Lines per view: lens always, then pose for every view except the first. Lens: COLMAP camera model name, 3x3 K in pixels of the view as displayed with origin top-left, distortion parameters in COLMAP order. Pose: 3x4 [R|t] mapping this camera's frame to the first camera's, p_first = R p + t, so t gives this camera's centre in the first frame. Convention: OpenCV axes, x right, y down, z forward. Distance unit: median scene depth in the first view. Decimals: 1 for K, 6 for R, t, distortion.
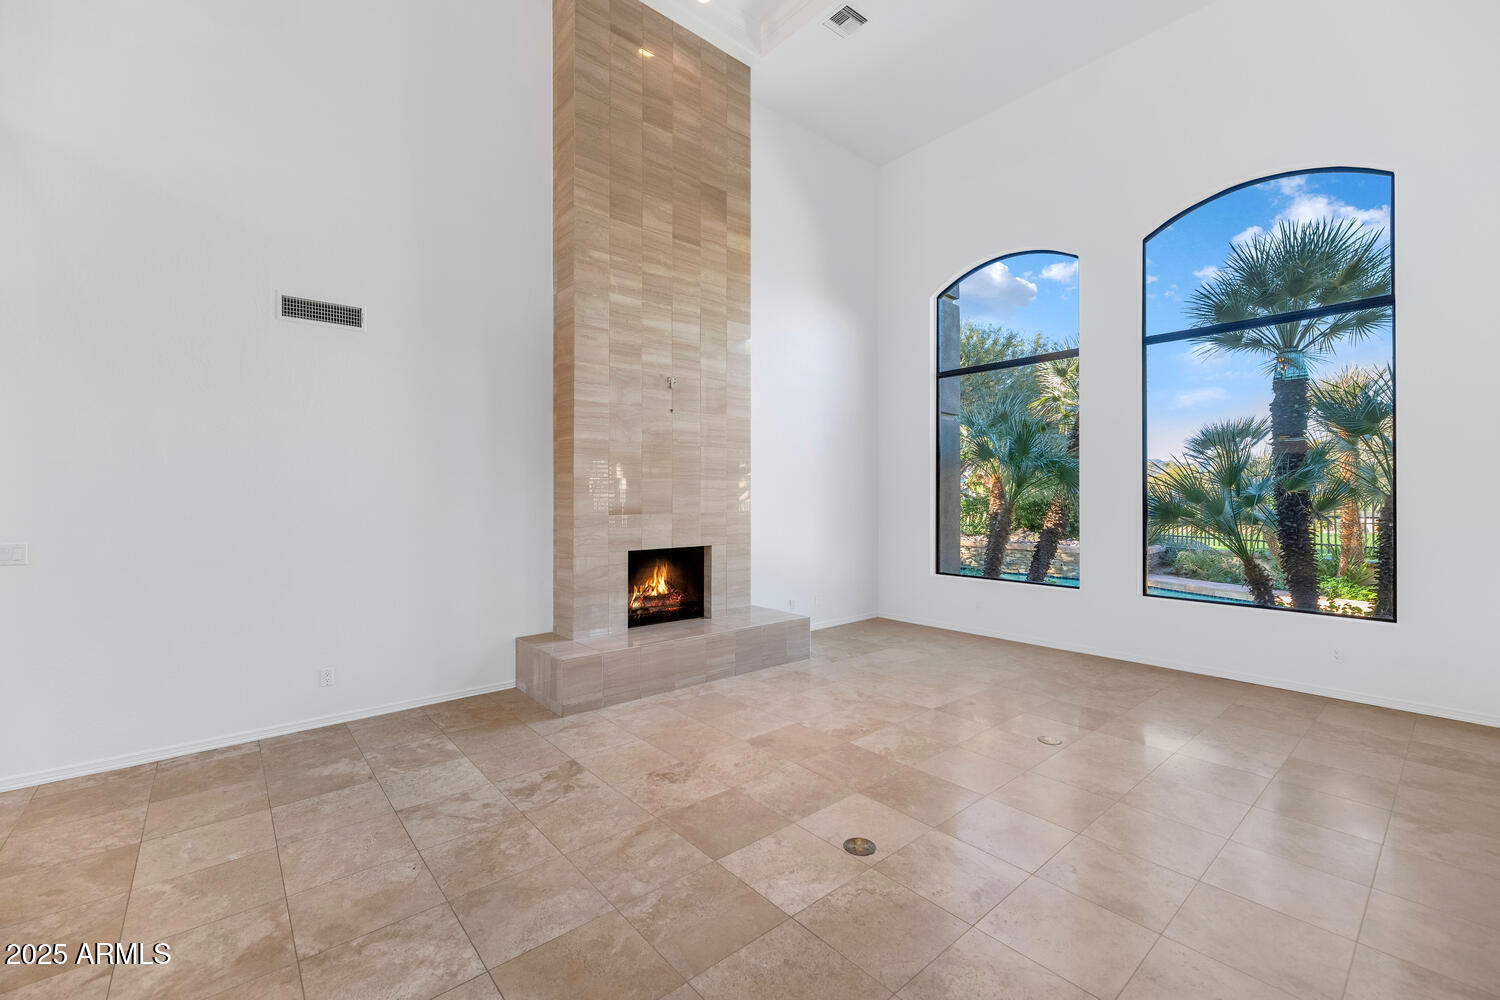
lens RADIAL K [[624.3, 0, 756.5], [0, 624.3, 493.2], [0, 0, 1]] dist [0.000503, 0.000106]
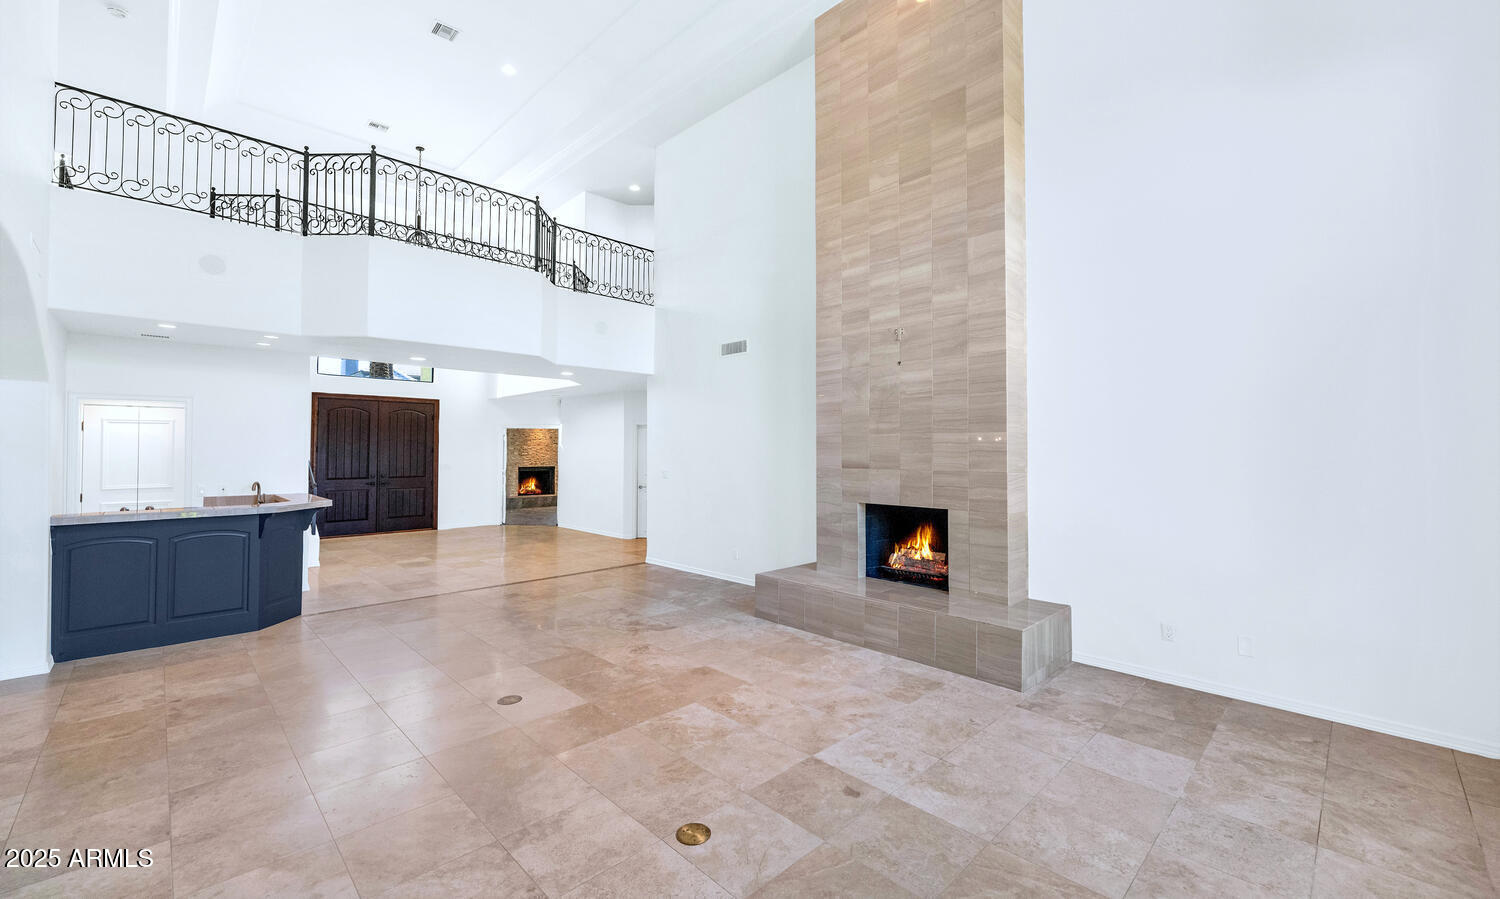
lens RADIAL K [[605.0, 0, 762.3], [0, 605.0, 434.2], [0, 0, 1]] dist [0.000092, 0.000095]
pose [[0.070717, -0.028051, -0.997102, 0.840150], [0.003029, 0.999606, -0.027907, 0.003529], [0.997492, -0.001047, 0.070774, 0.782040]]
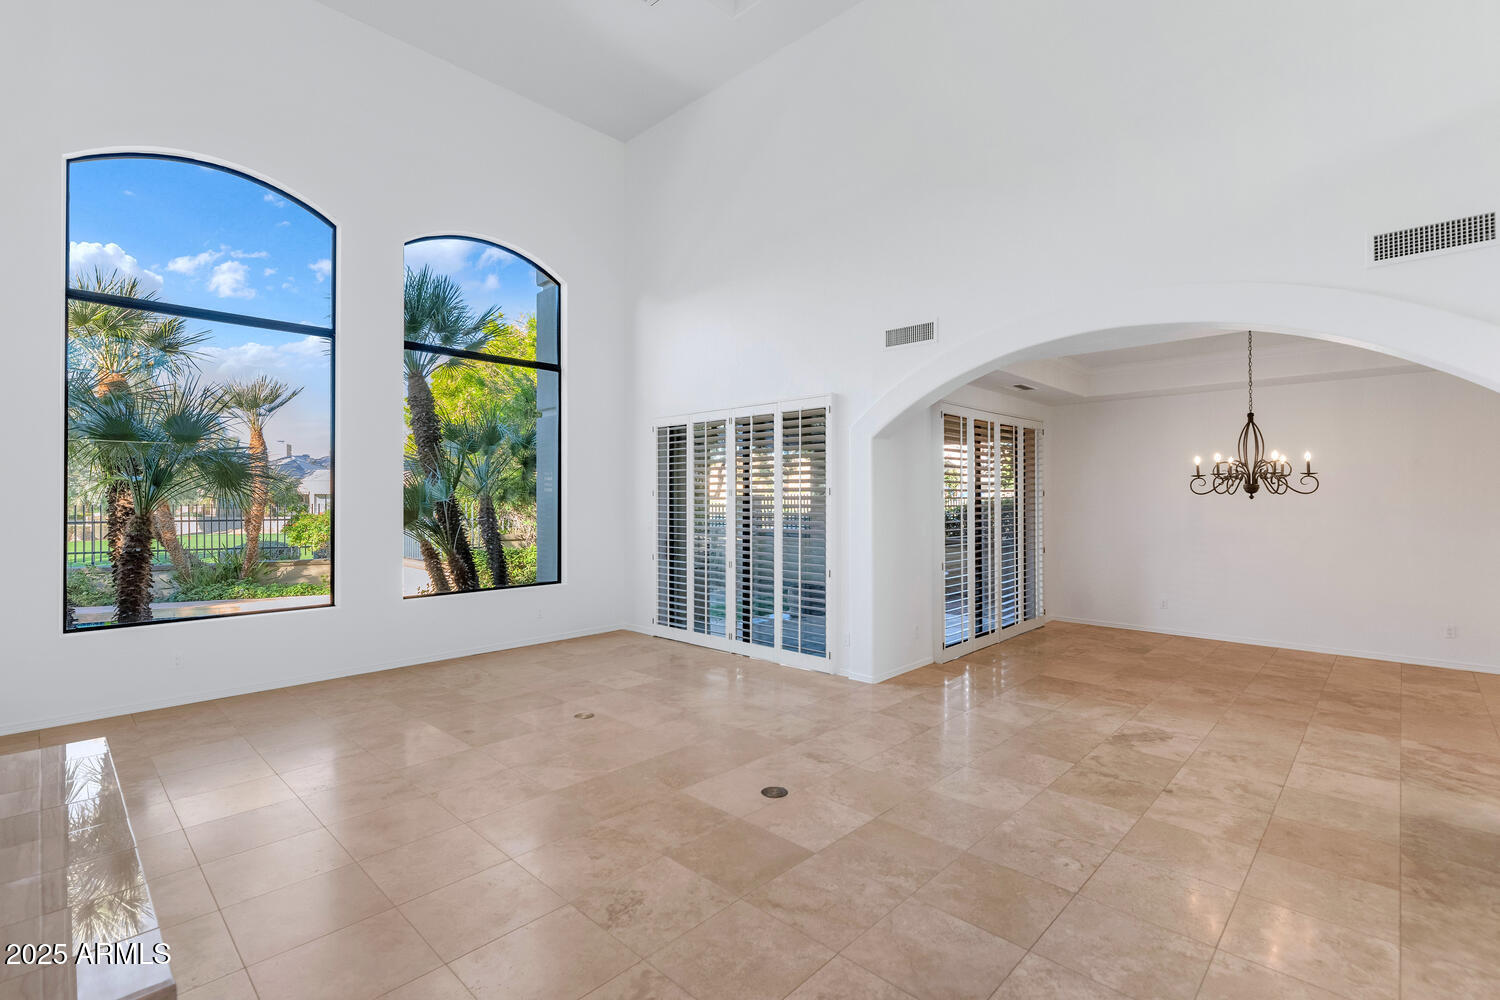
lens RADIAL K [[683.4, 0, 762.2], [0, 683.4, 489.1], [0, 0, 1]] dist [-0.002180, -0.000374]
pose [[-0.101432, 0.015597, 0.994720, -0.602222], [-0.002247, 0.999871, -0.015906, 0.005448], [-0.994840, -0.003849, -0.101384, 0.614618]]
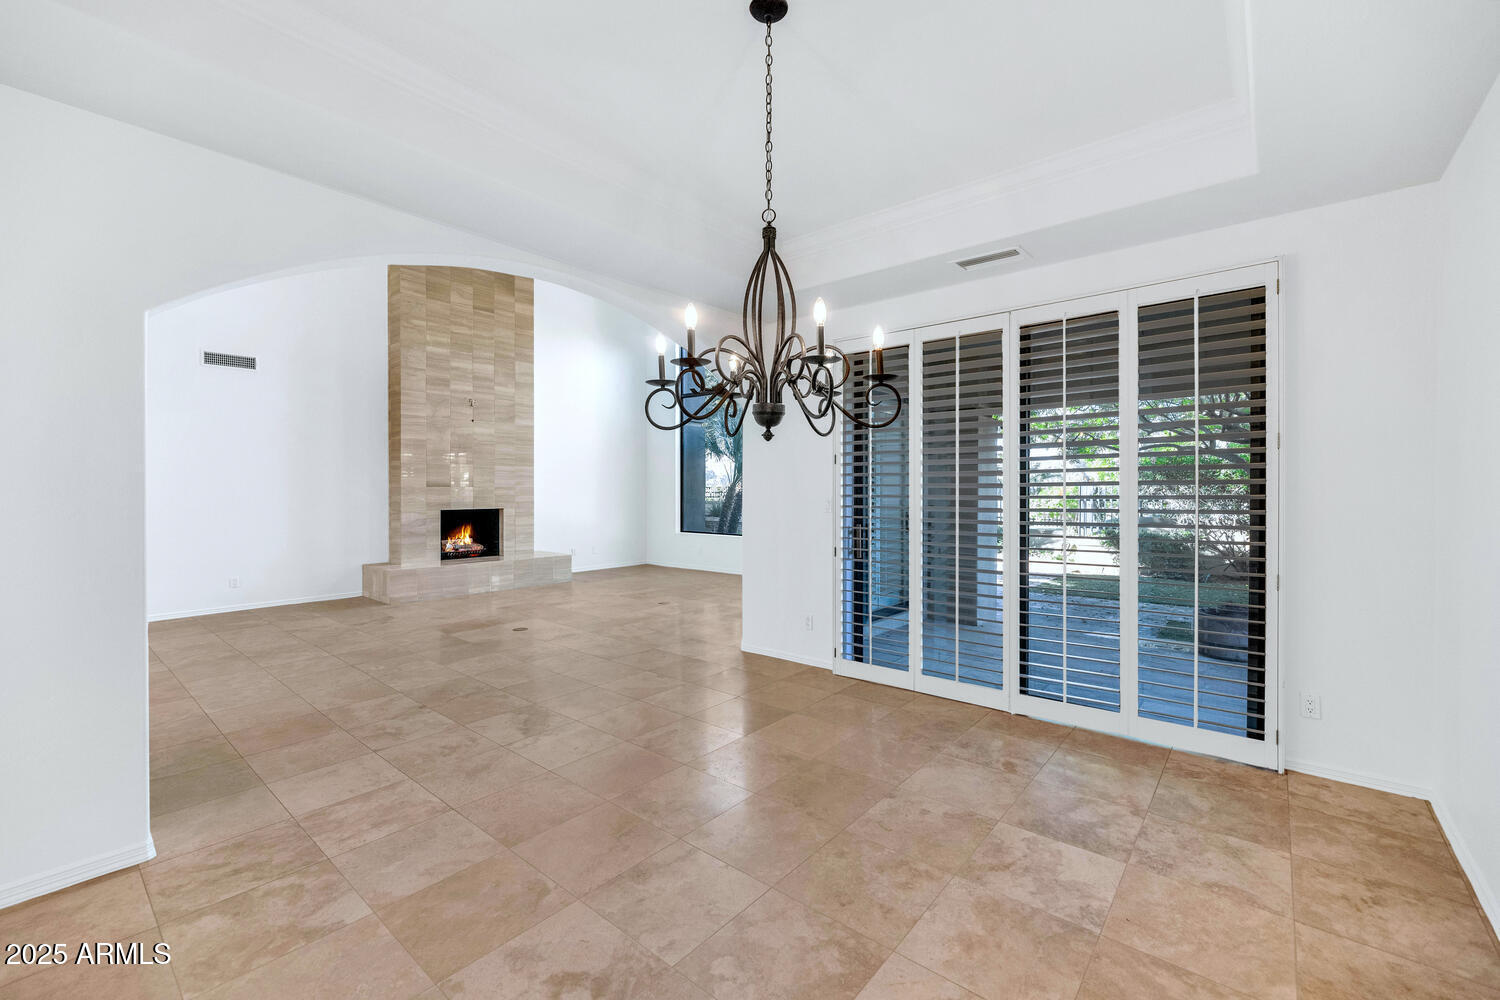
lens RADIAL K [[619.2, 0, 752.1], [0, 619.2, 492.0], [0, 0, 1]] dist [0.000539, -0.000175]
pose [[0.987910, -0.000209, 0.155025, 0.336318], [-0.001331, 0.999951, 0.009824, 0.031416], [-0.155020, -0.009912, 0.987862, -0.678006]]
